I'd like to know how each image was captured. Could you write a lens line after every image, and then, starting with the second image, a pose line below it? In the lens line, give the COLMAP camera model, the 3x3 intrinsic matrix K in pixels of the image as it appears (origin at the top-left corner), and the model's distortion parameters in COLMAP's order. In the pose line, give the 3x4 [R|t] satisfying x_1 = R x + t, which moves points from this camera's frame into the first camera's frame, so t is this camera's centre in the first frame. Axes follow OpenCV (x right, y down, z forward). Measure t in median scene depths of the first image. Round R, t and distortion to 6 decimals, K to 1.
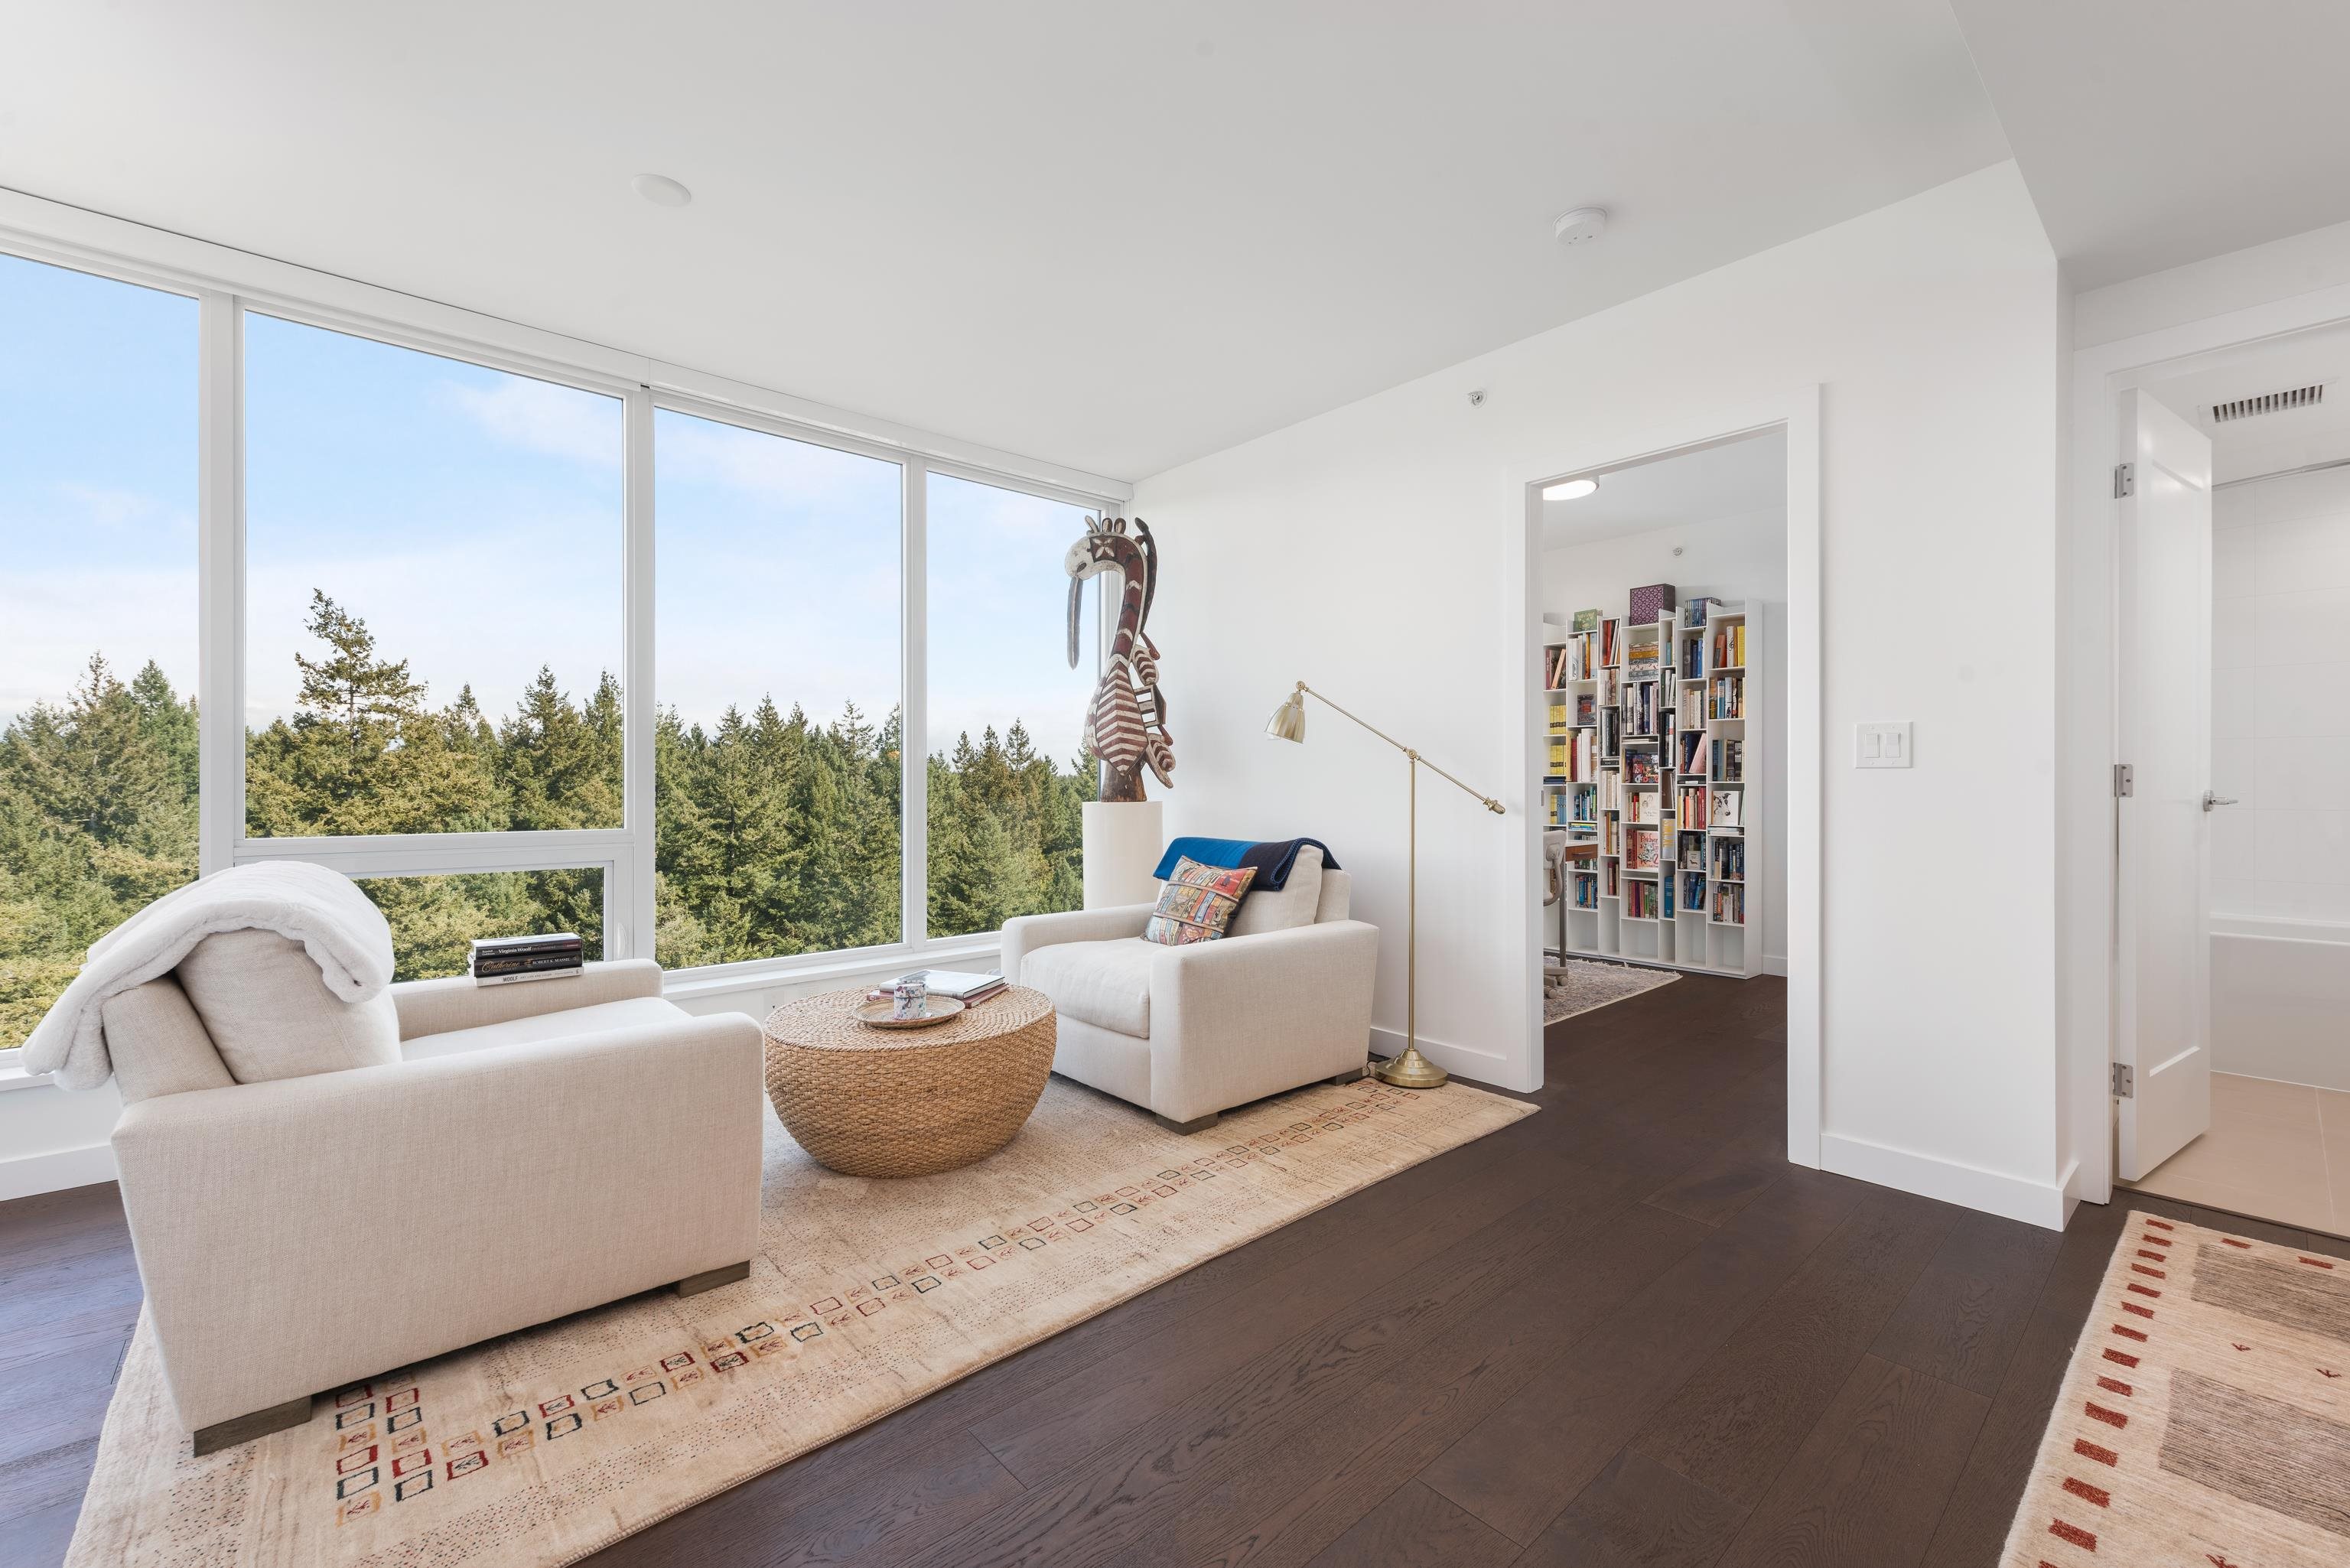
lens RADIAL K [[967.1, 0, 1165.7], [0, 967.1, 783.1], [0, 0, 1]] dist [0.009588, -0.002406]
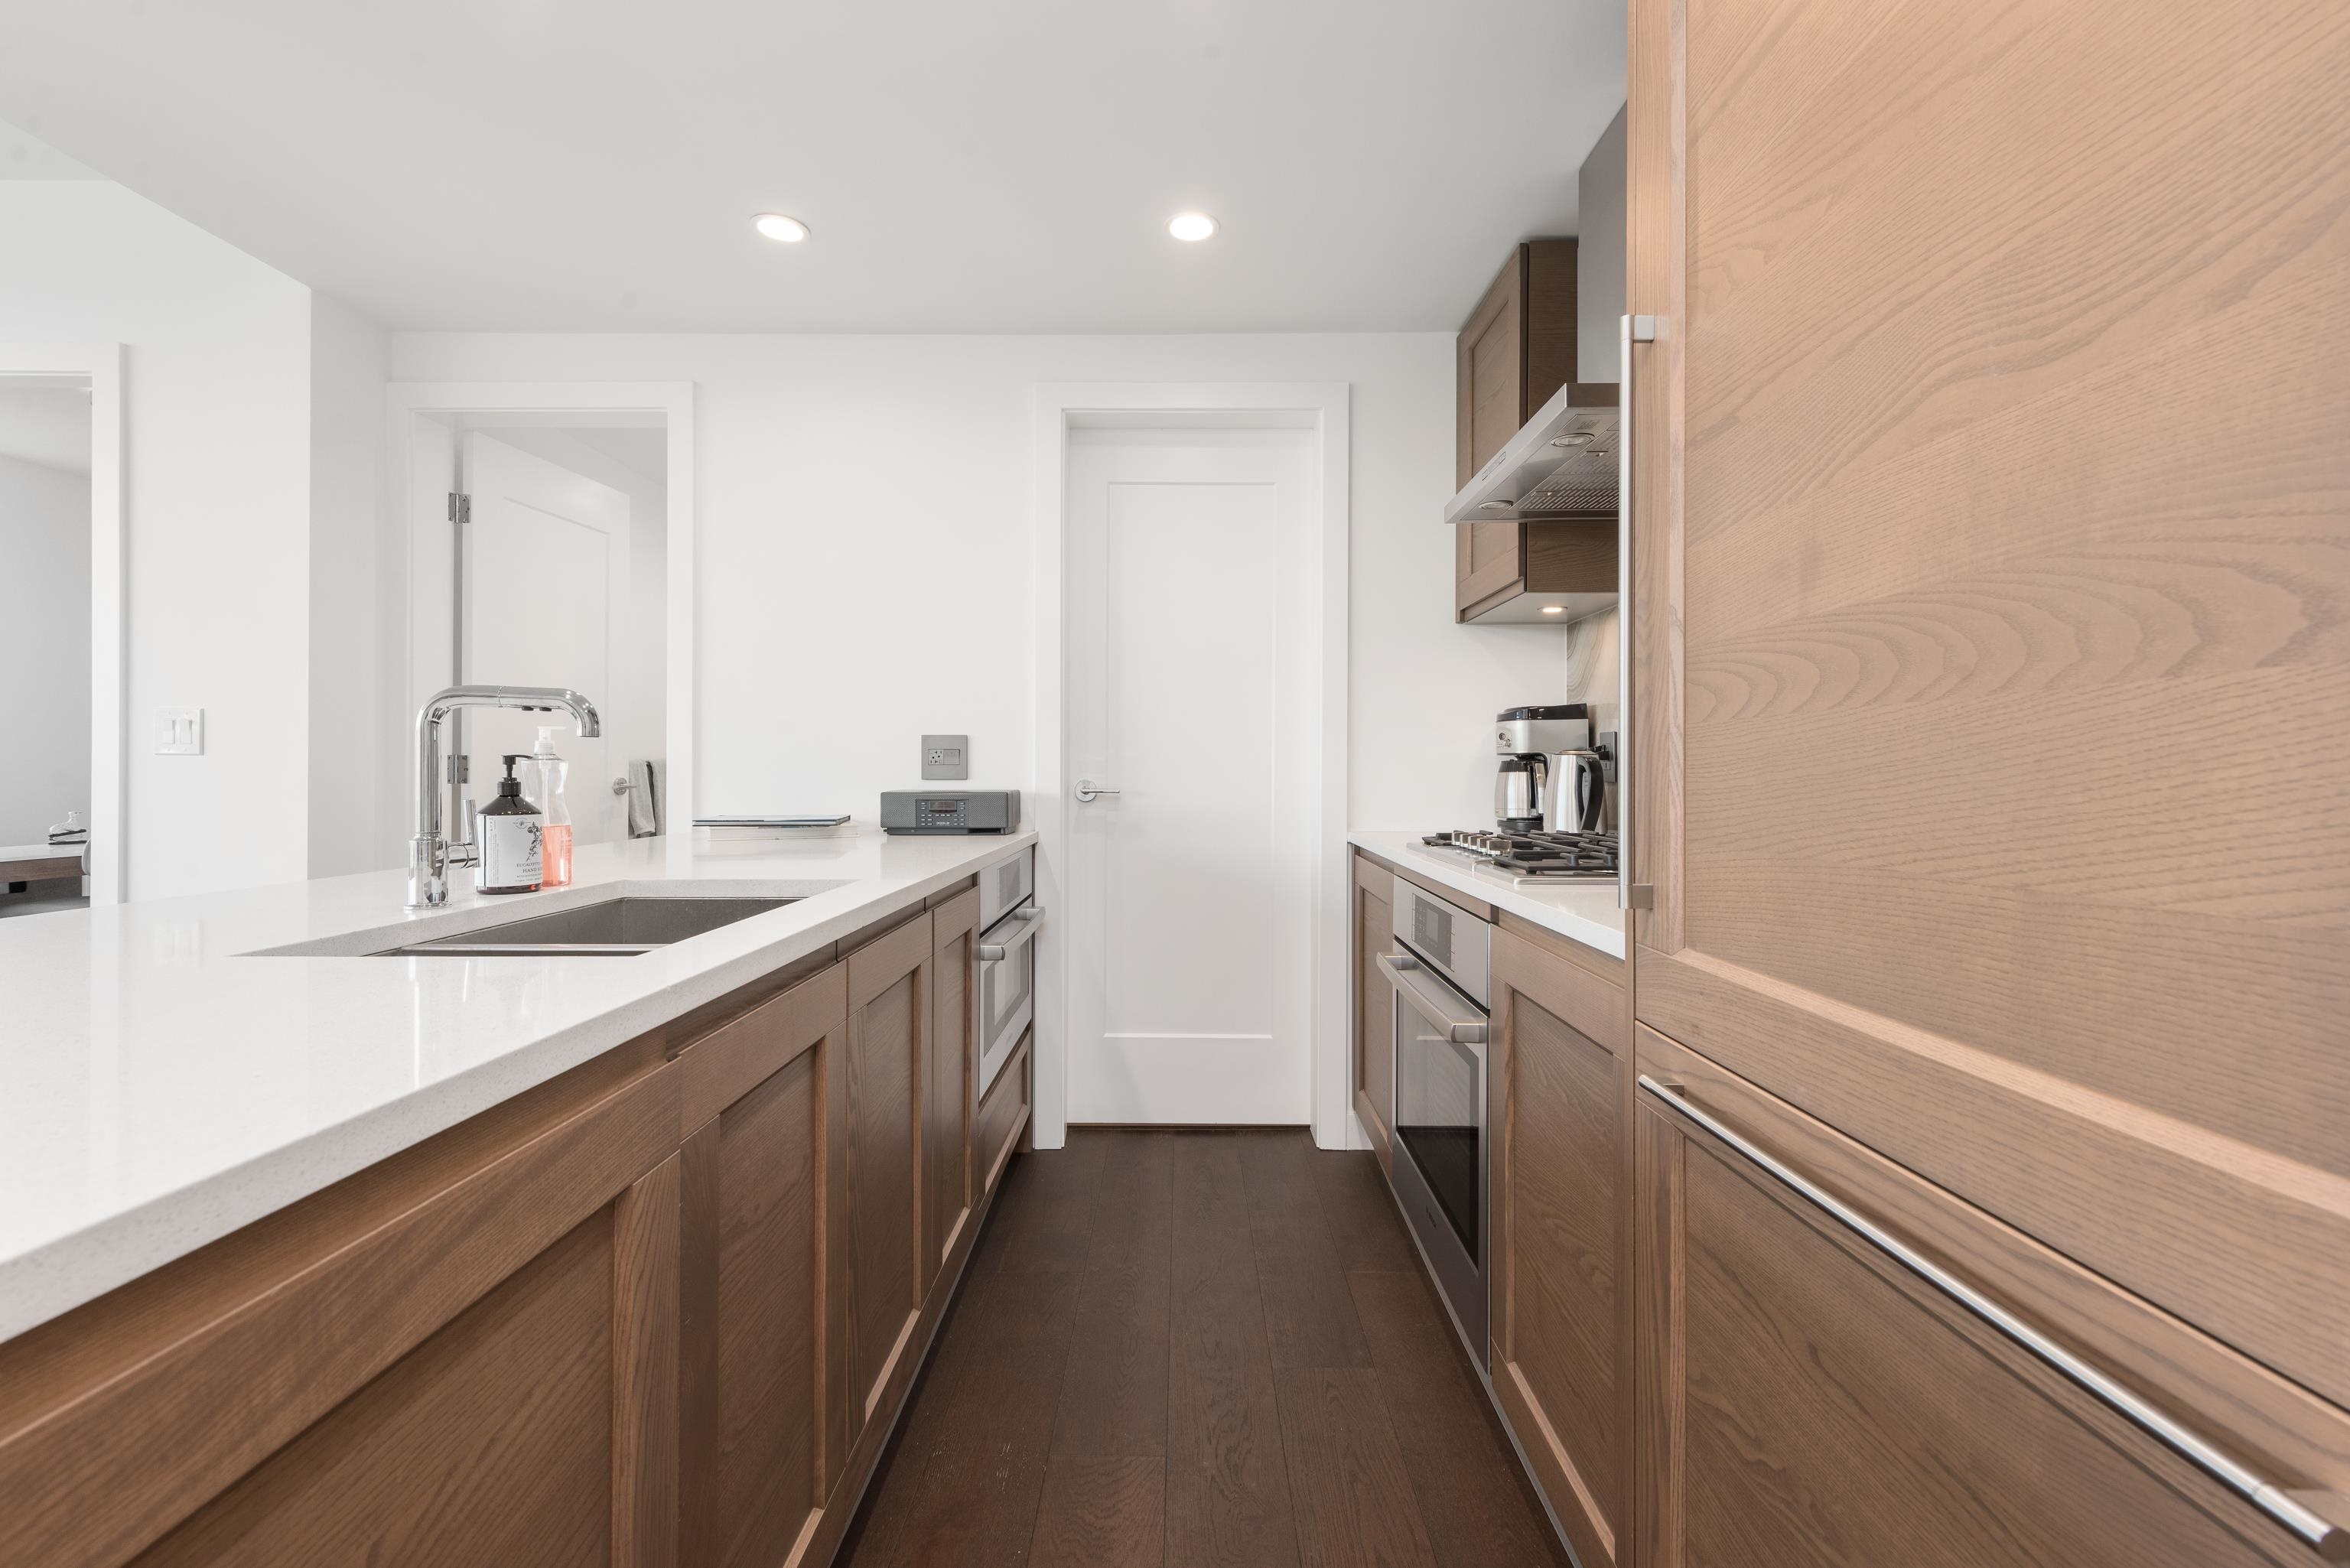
lens RADIAL K [[1034.8, 0, 1177.7], [0, 1034.8, 770.7], [0, 0, 1]] dist [0.005349, -0.000433]
pose [[0.668315, 0.004381, 0.743866, 0.358987], [-0.003455, 0.999990, -0.002786, 0.000132], [-0.743871, -0.000708, 0.668323, -0.251584]]
